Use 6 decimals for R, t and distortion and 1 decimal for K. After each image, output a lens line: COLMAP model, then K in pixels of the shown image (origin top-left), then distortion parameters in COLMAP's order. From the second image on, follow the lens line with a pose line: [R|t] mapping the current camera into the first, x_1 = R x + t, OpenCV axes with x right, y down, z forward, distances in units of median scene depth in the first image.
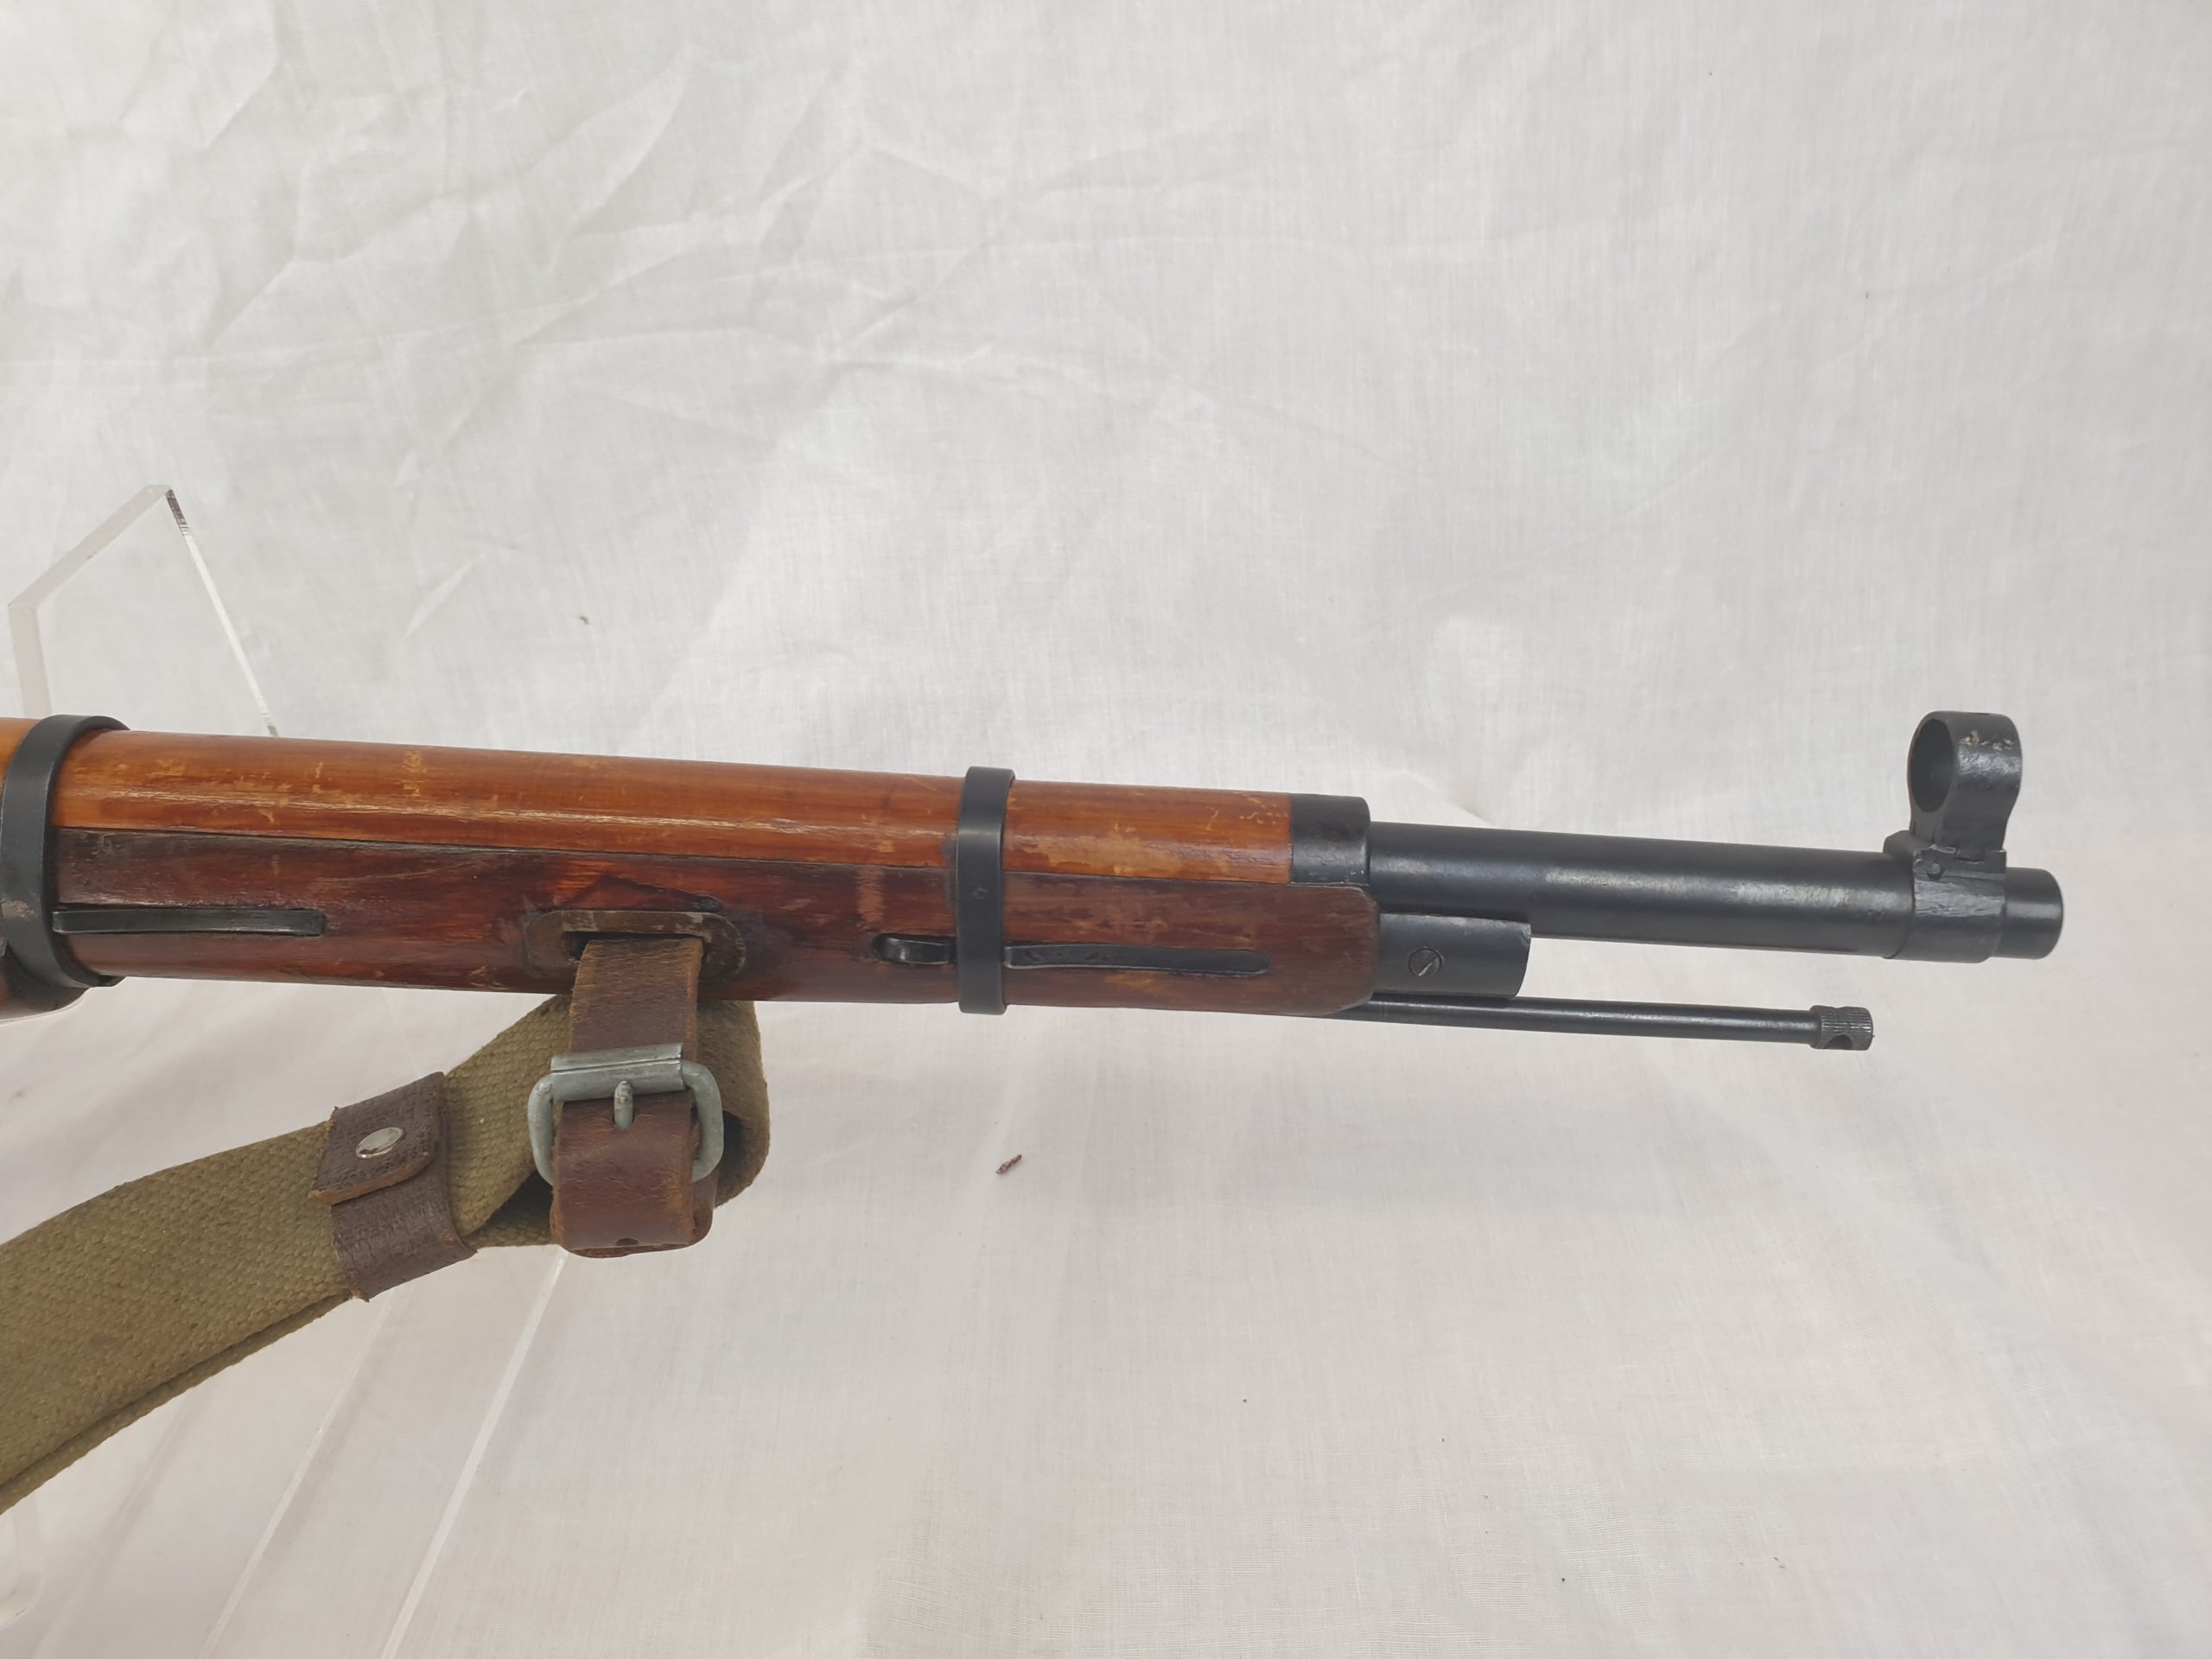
lens RADIAL K [[1787.0, 0, 1115.1], [0, 1787.0, 815.0], [0, 0, 1]] dist [-0.007134, 0.008363]
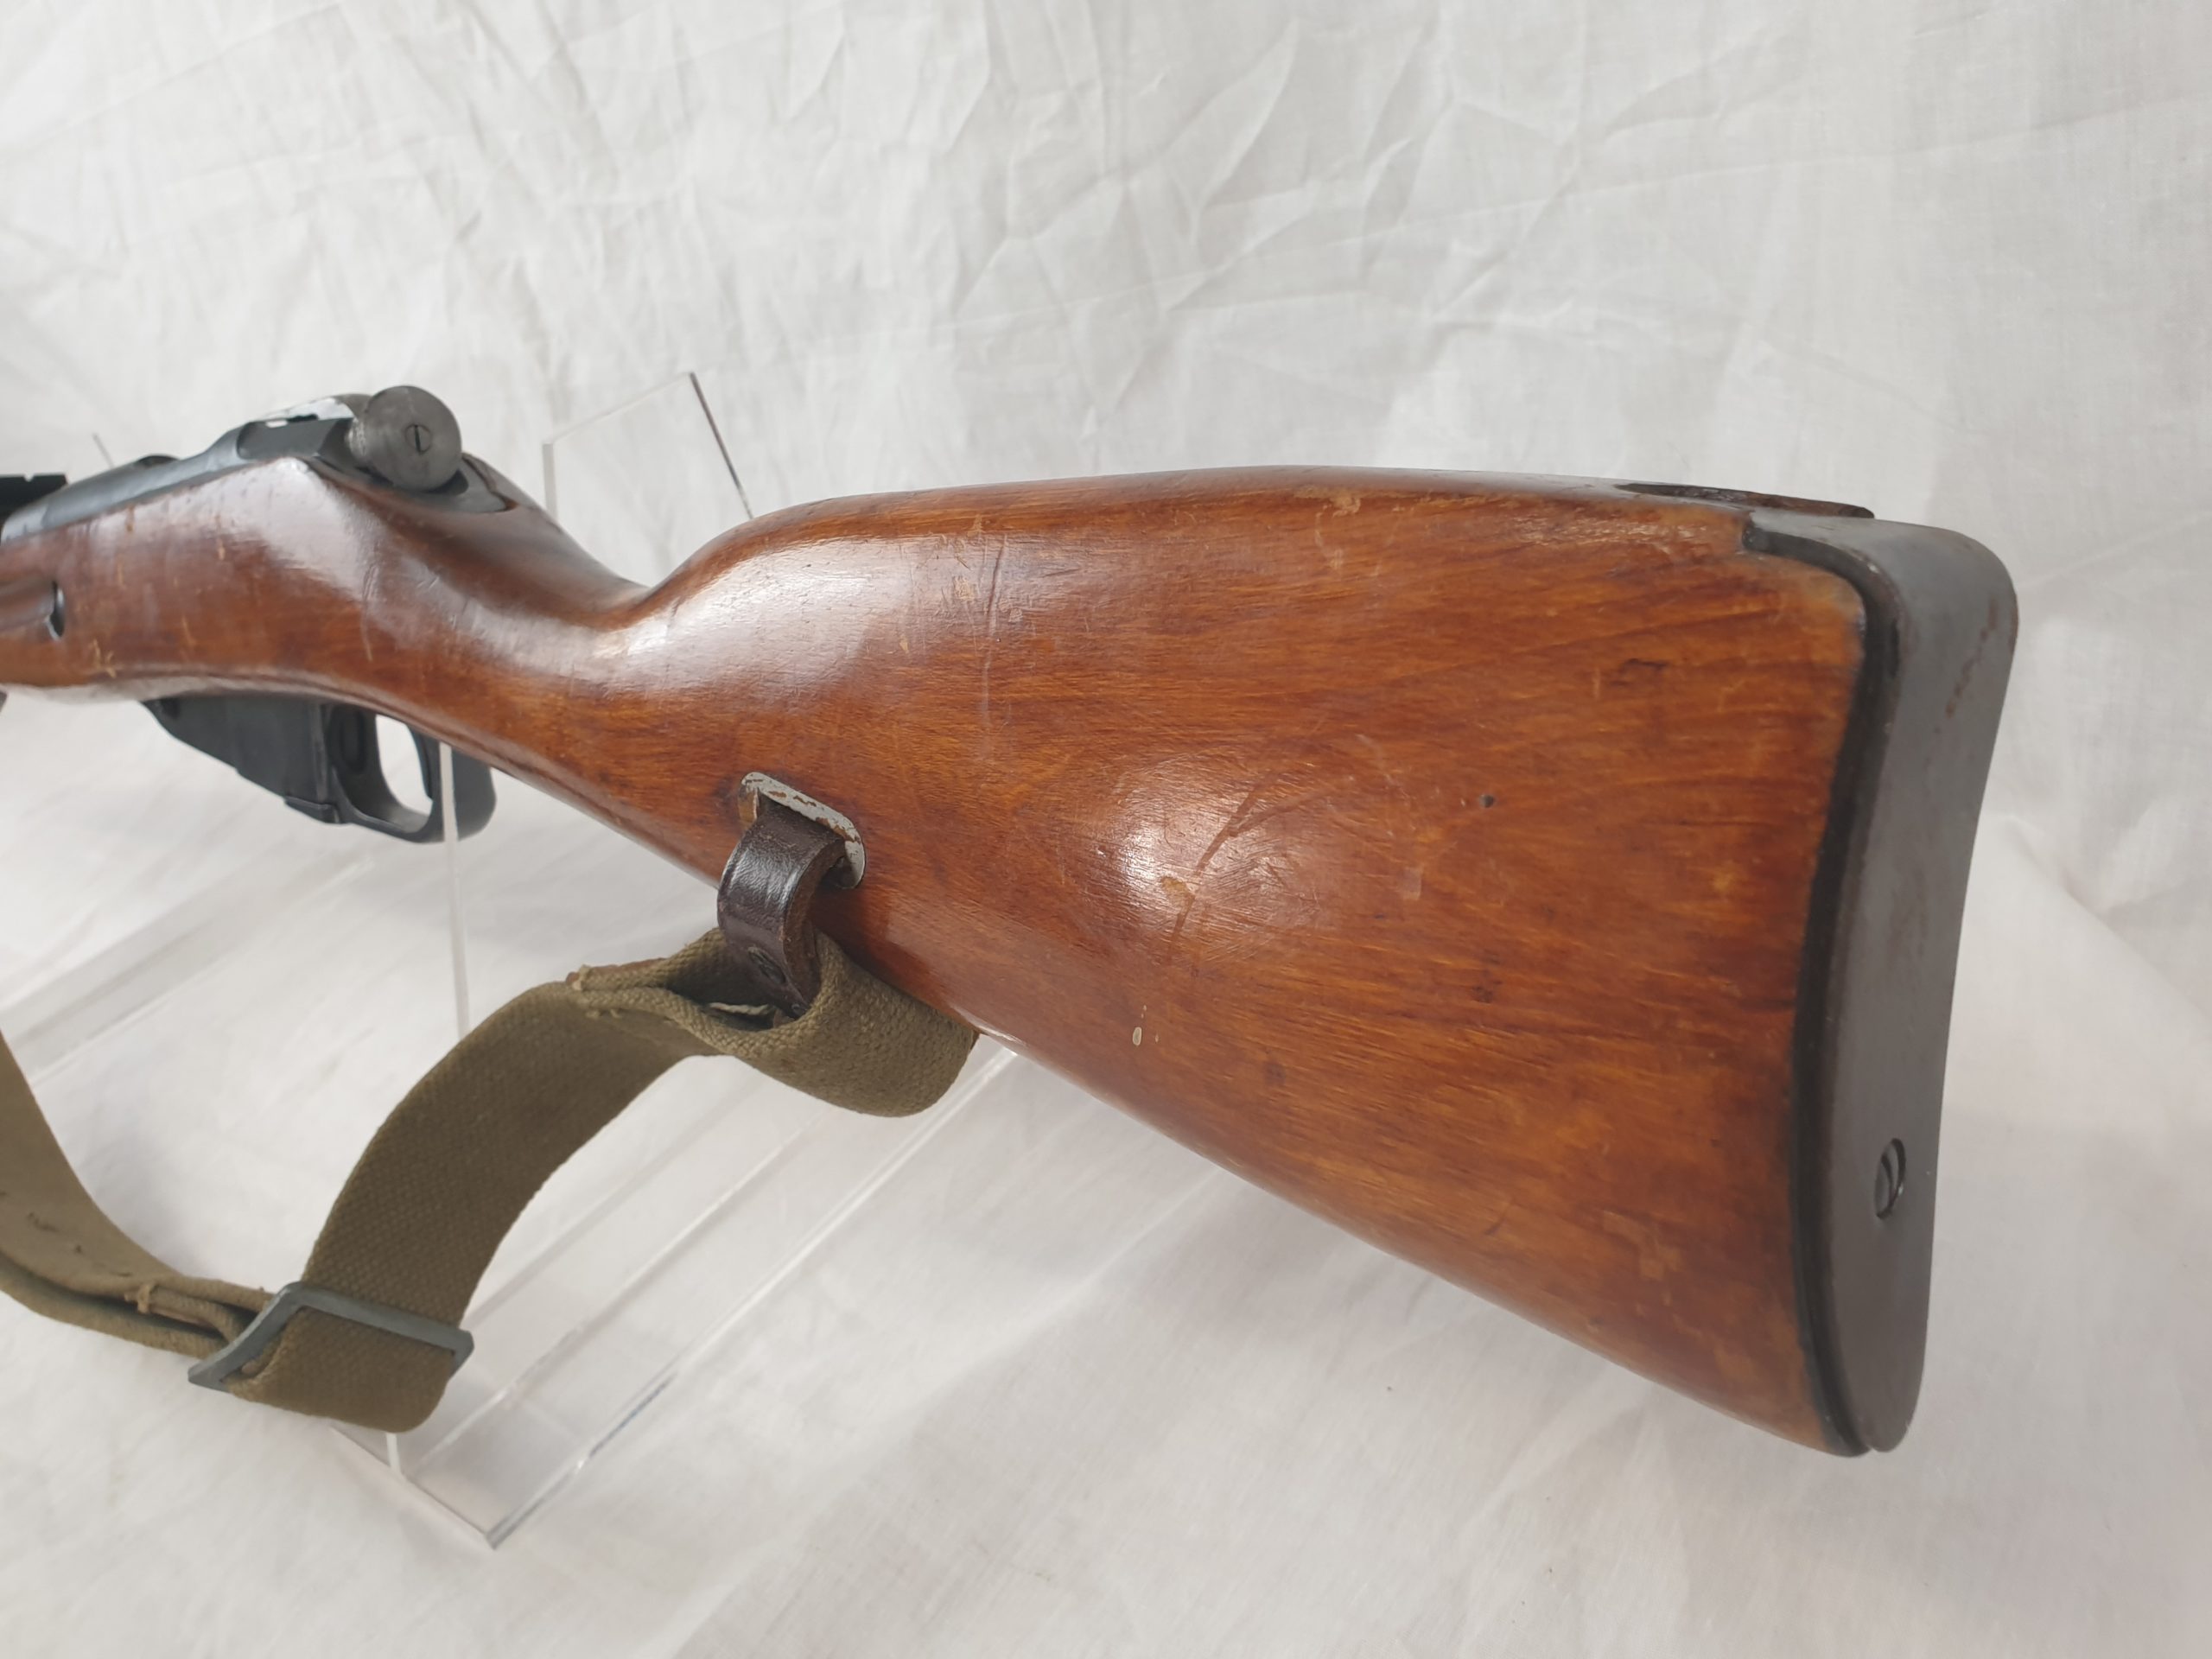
lens RADIAL K [[1787.0, 0, 1113.0], [0, 1787.0, 825.3], [0, 0, 1]] dist [-0.007134, 0.008363]
pose [[0.780363, 0.149786, -0.607122, 0.388327], [-0.174499, 0.984482, 0.018594, 0.043037], [0.600486, 0.091432, 0.794391, 0.123973]]
